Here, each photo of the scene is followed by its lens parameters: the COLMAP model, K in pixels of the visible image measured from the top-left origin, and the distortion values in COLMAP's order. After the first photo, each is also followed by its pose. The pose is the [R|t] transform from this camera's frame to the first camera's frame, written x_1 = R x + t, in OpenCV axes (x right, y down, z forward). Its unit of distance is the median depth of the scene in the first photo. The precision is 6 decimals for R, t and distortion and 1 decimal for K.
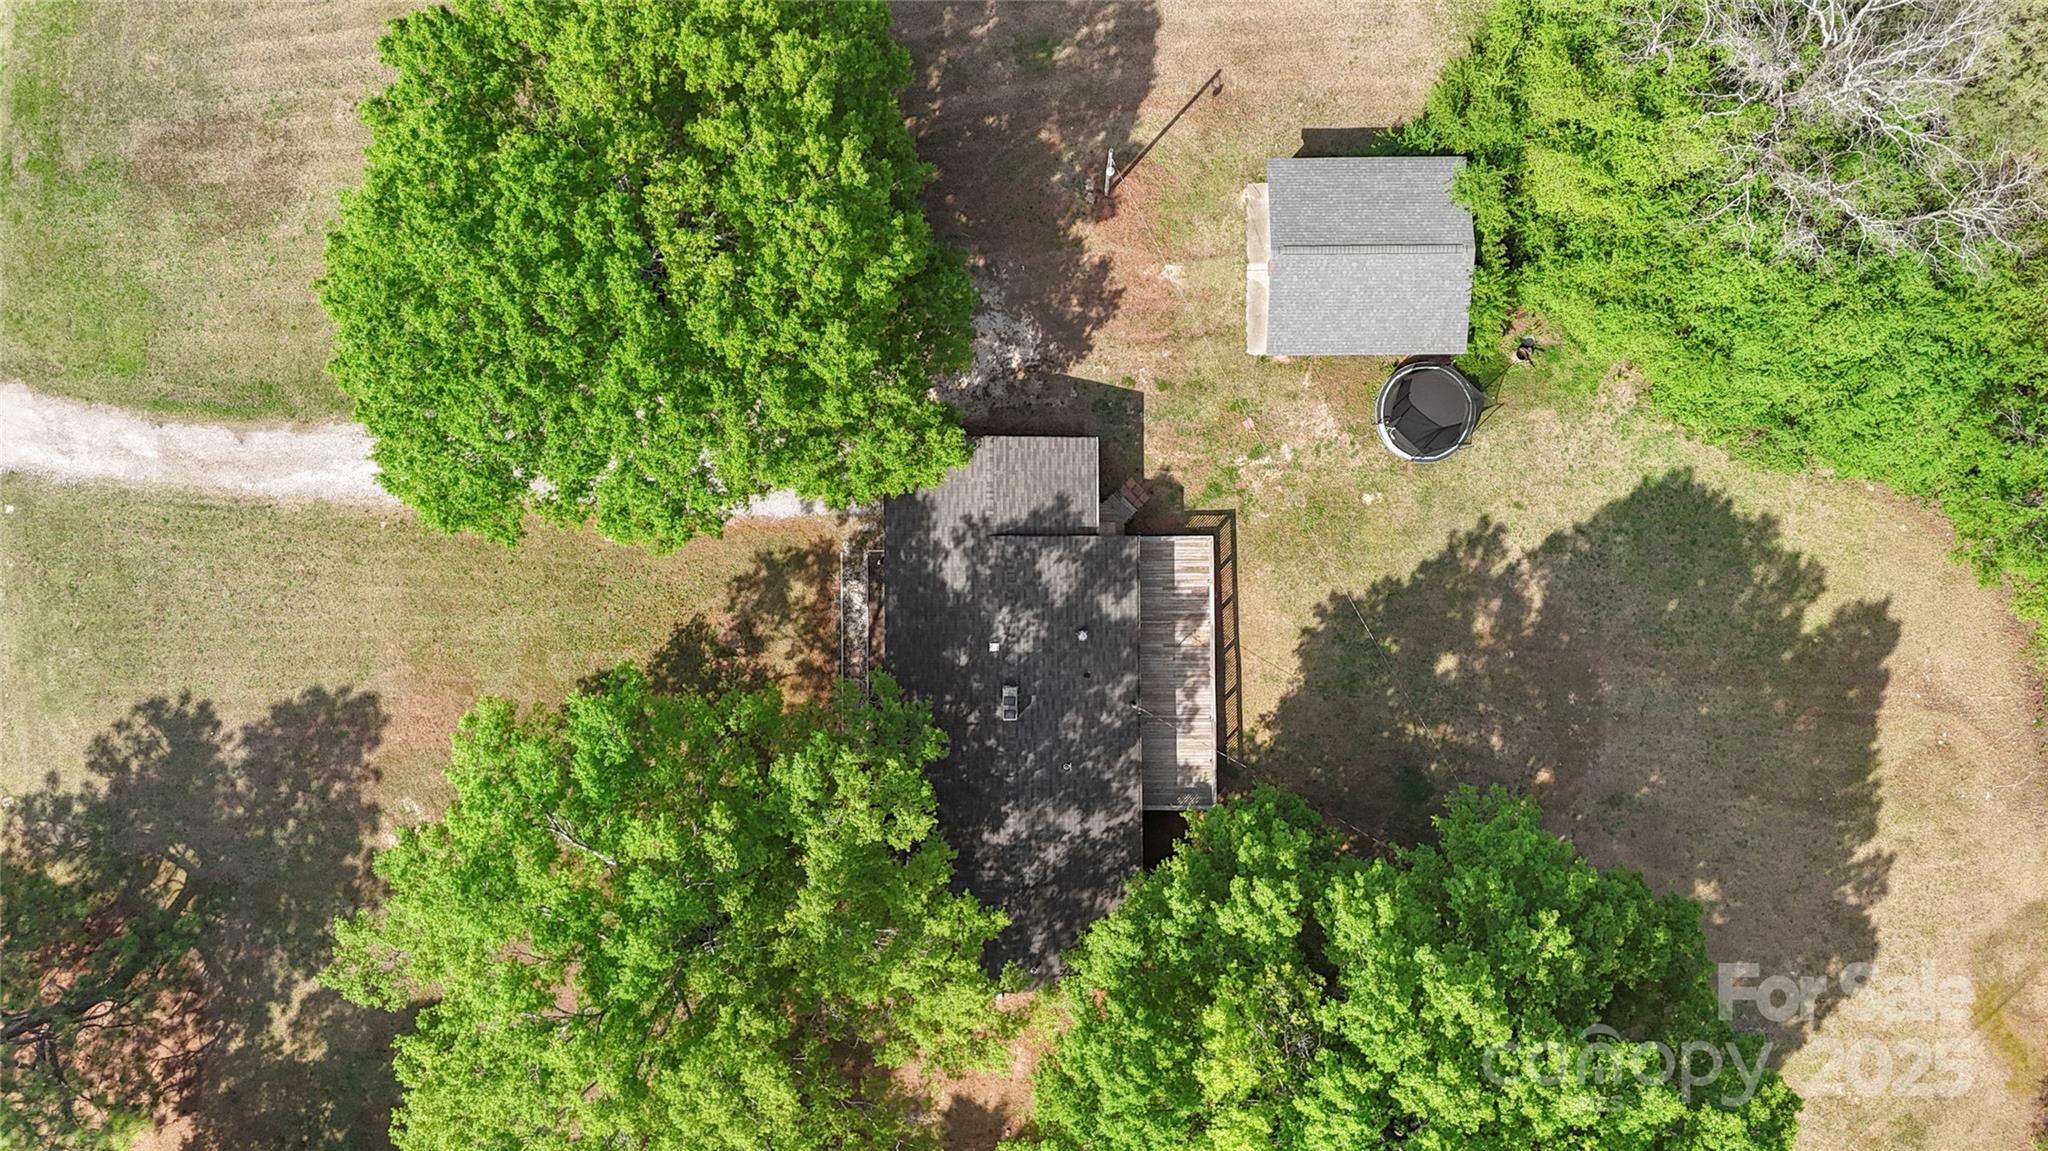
lens RADIAL K [[1542.5, 0, 1016.6], [0, 1542.5, 576.4], [0, 0, 1]] dist [0.120872, -0.094812]
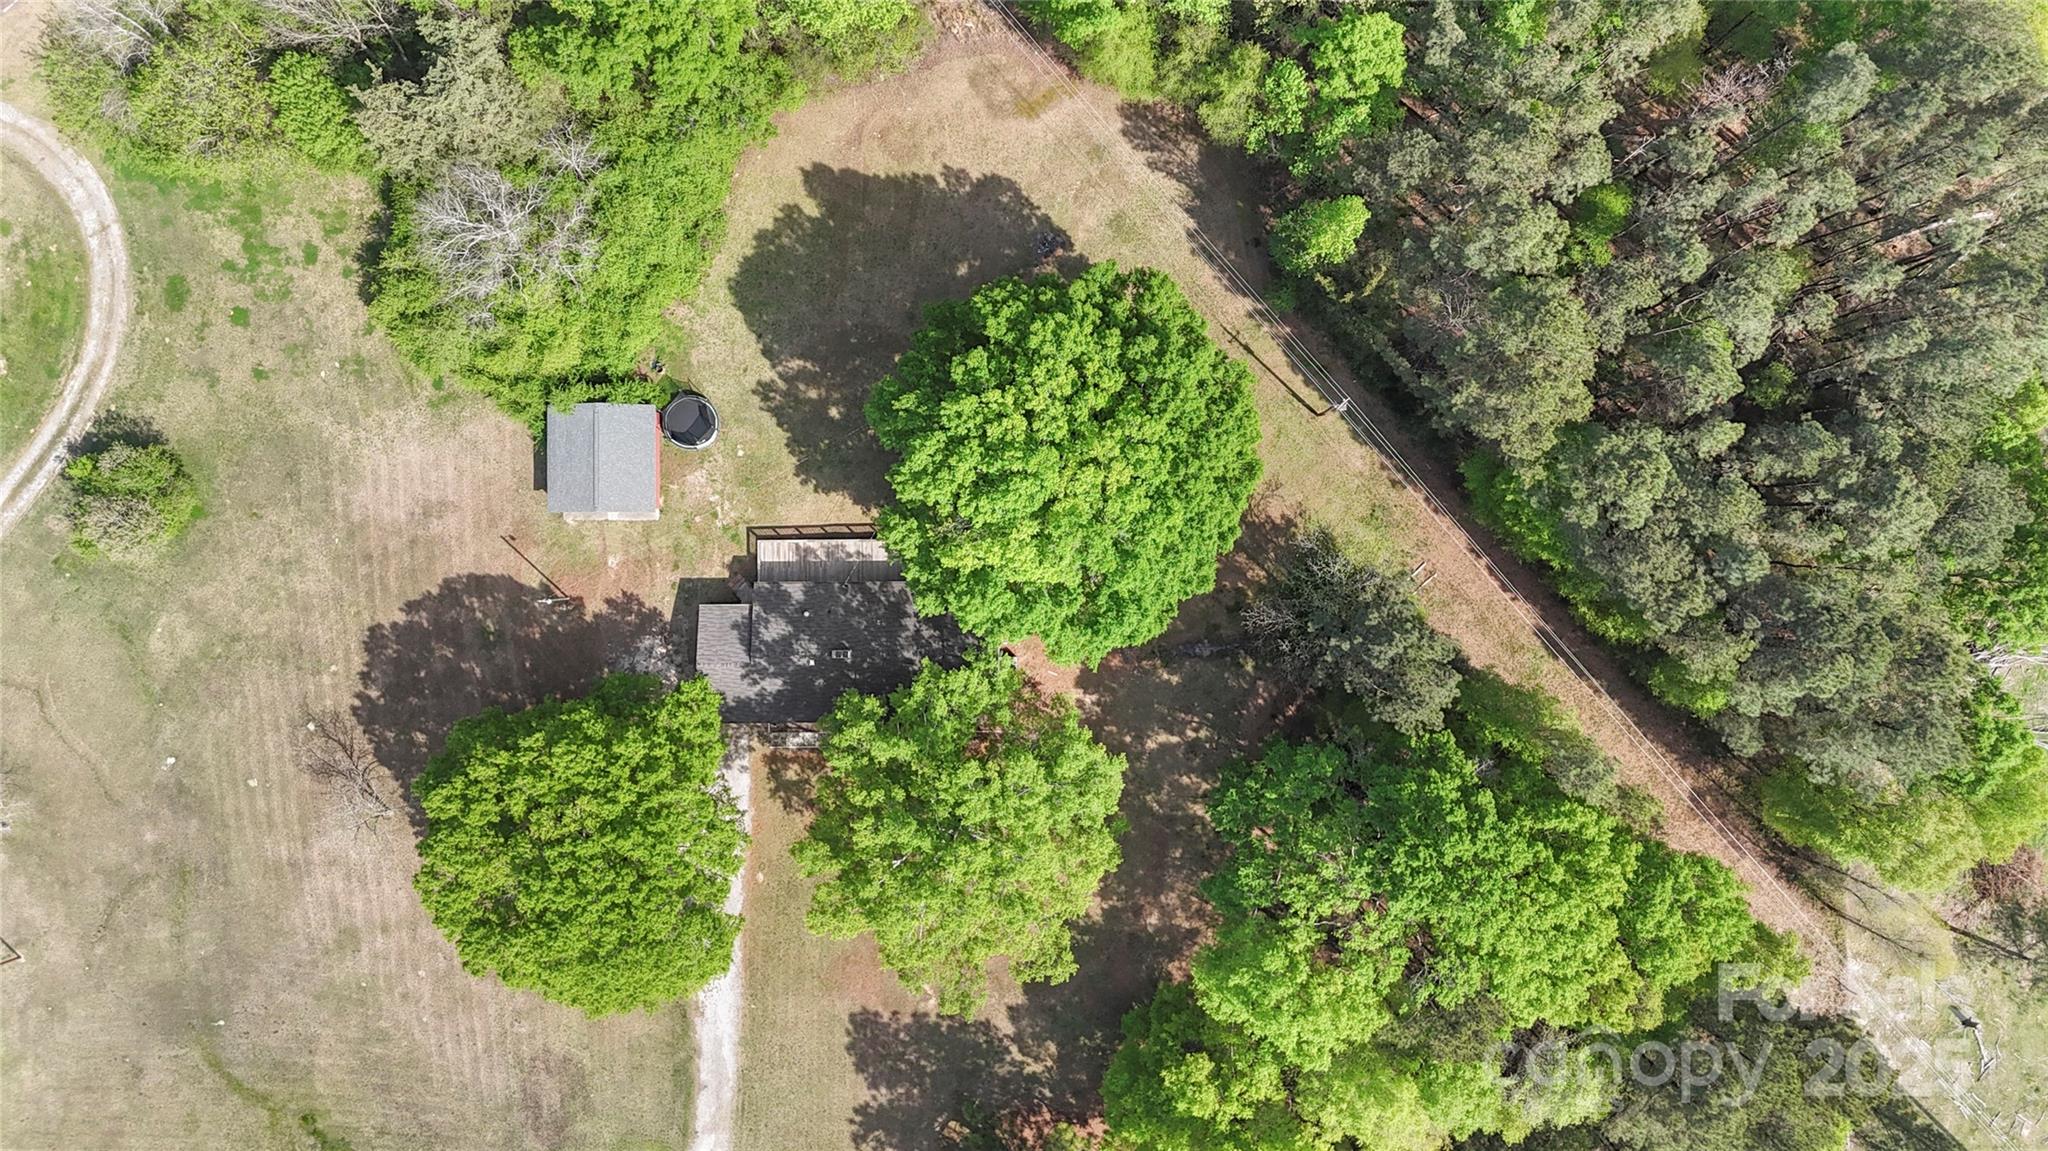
lens RADIAL K [[1508.5, 0, 1024.0], [0, 1508.5, 575.5], [0, 0, 1]] dist [0.078693, -0.088895]
pose [[0.002936, -0.999707, 0.024030, 0.045159], [0.999890, 0.002586, -0.014588, 0.303698], [0.014522, 0.024070, 0.999605, -0.735899]]
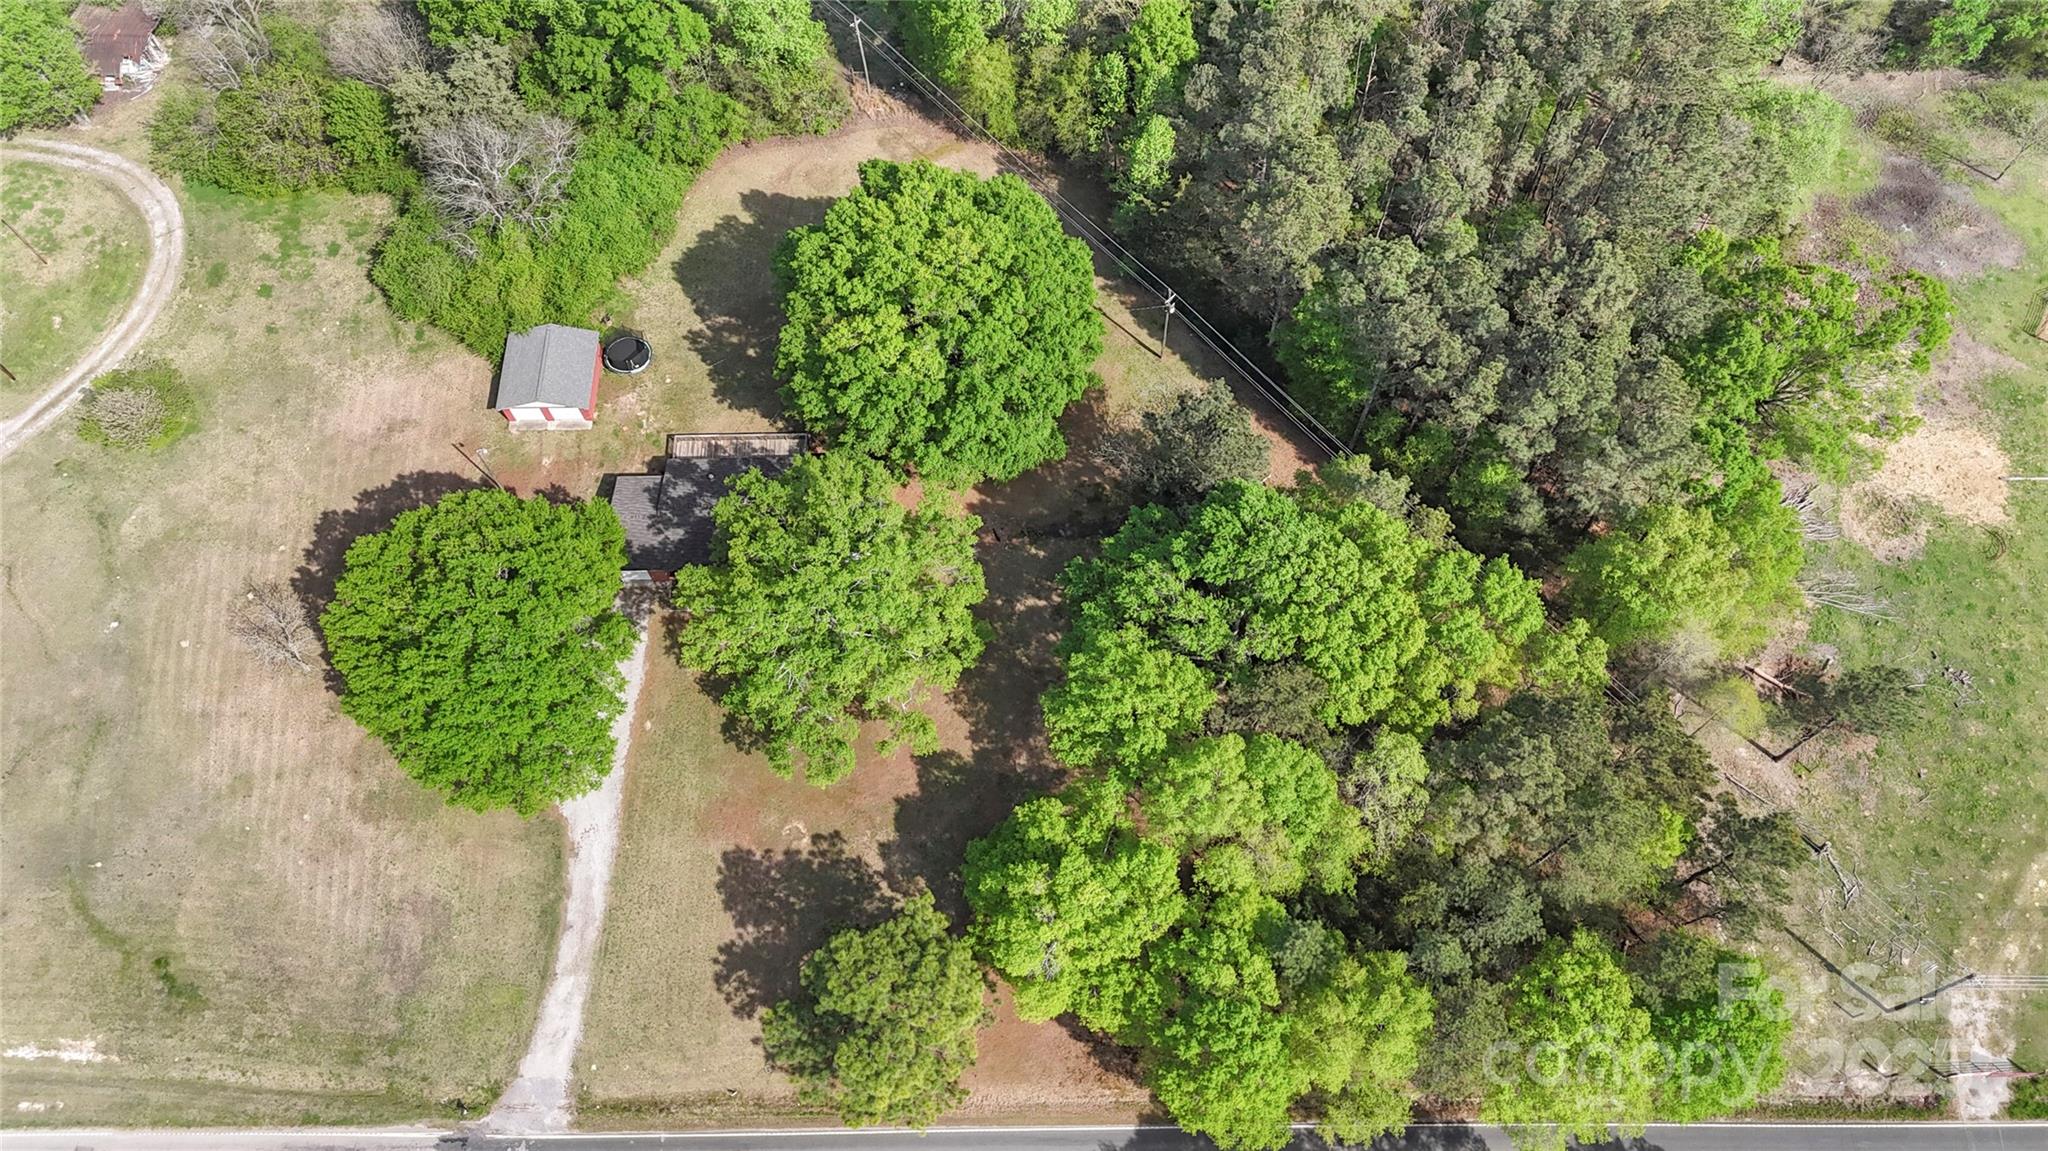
lens RADIAL K [[1508.5, 0, 1024.0], [0, 1508.5, 575.5], [0, 0, 1]] dist [0.078693, -0.088895]
pose [[0.001197, -0.892729, 0.450592, -0.933575], [0.999888, -0.005665, -0.013881, 0.458096], [0.014945, 0.450558, 0.892622, -0.699685]]
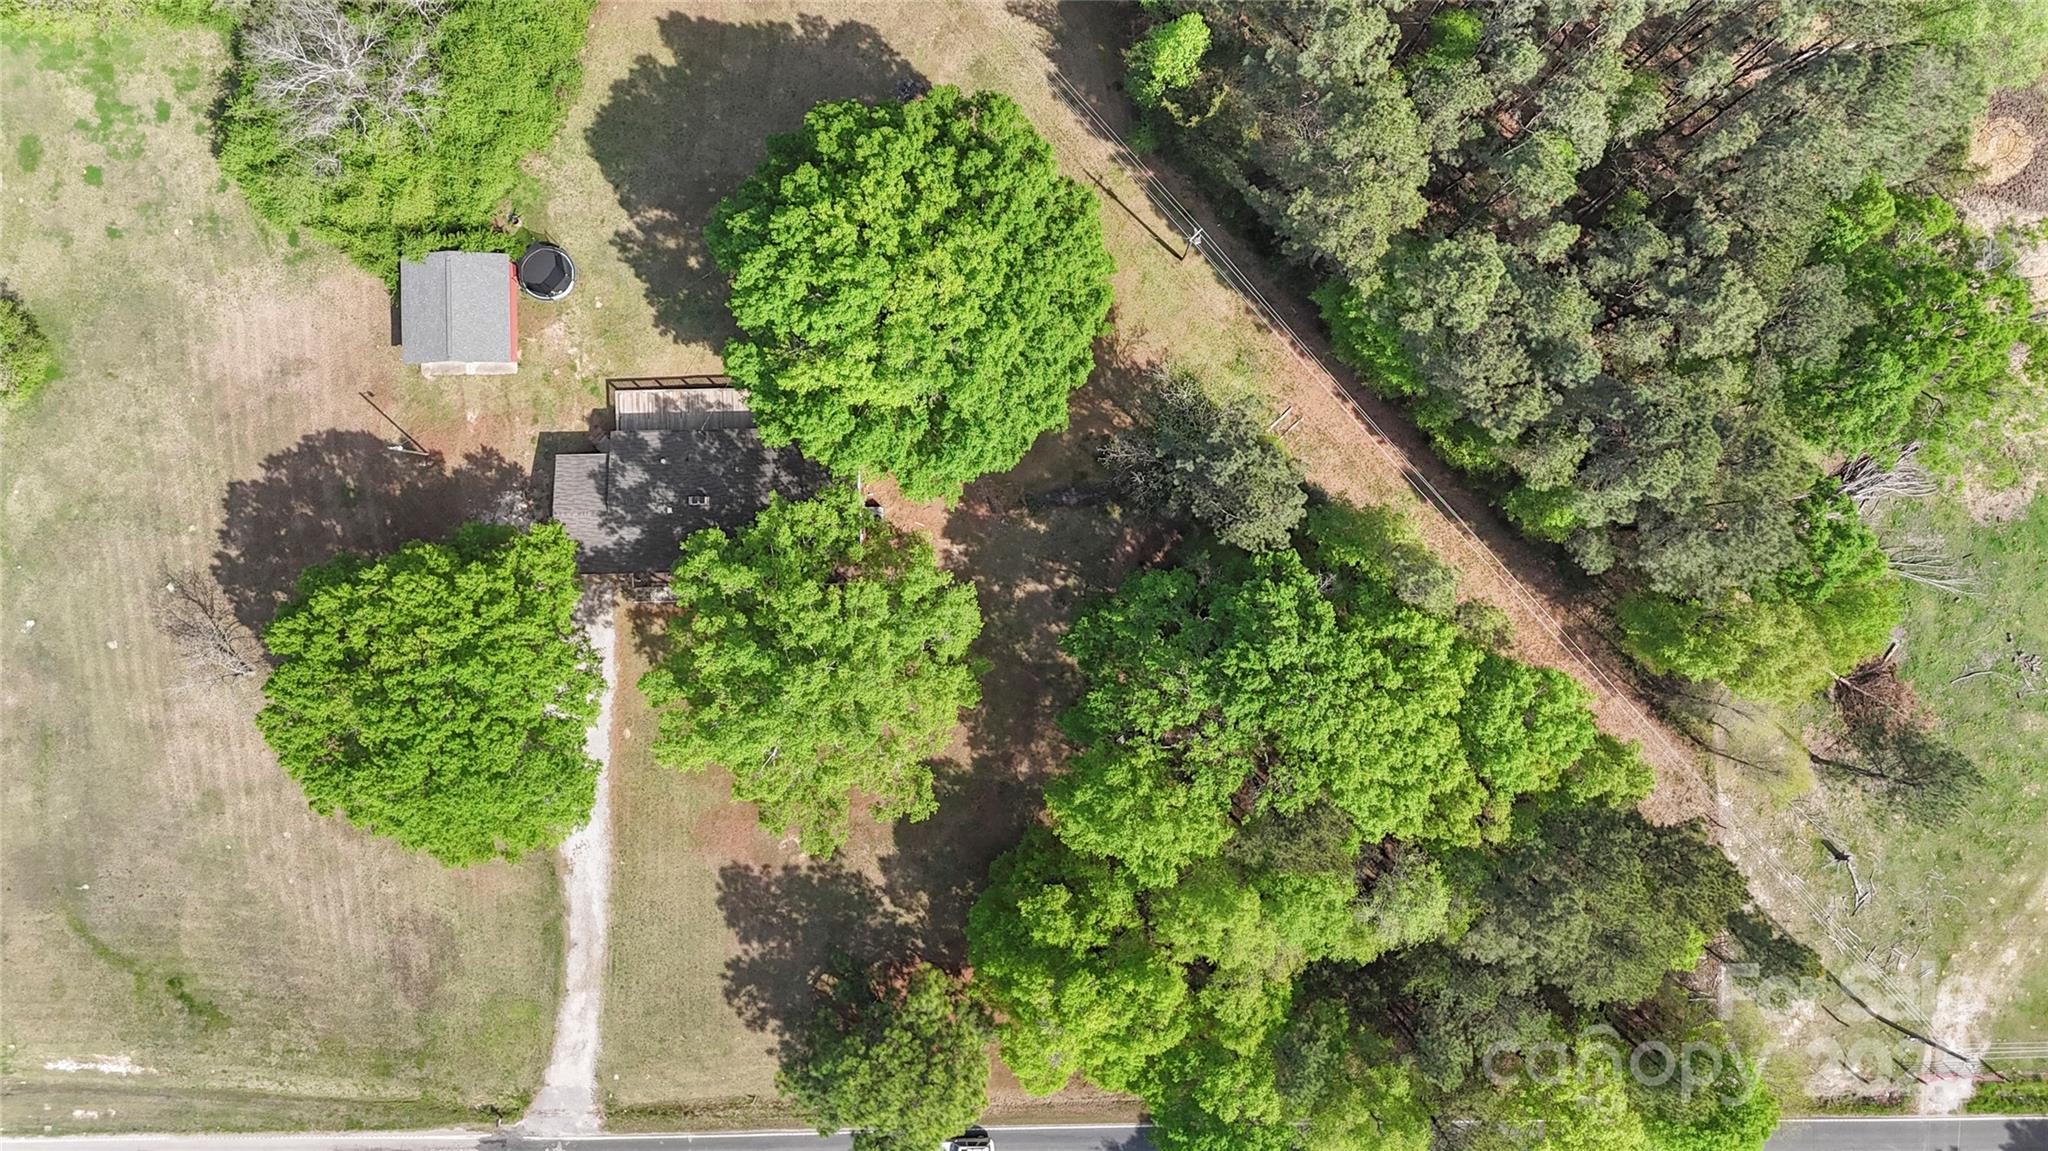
lens RADIAL K [[1520.8, 0, 1024.0], [0, 1520.8, 575.5], [0, 0, 1]] dist [0.081633, -0.092796]
pose [[-0.012692, -0.999600, 0.025274, -0.132647], [0.999799, -0.013078, -0.015201, 0.459021], [0.015525, 0.025076, 0.999565, -0.732301]]
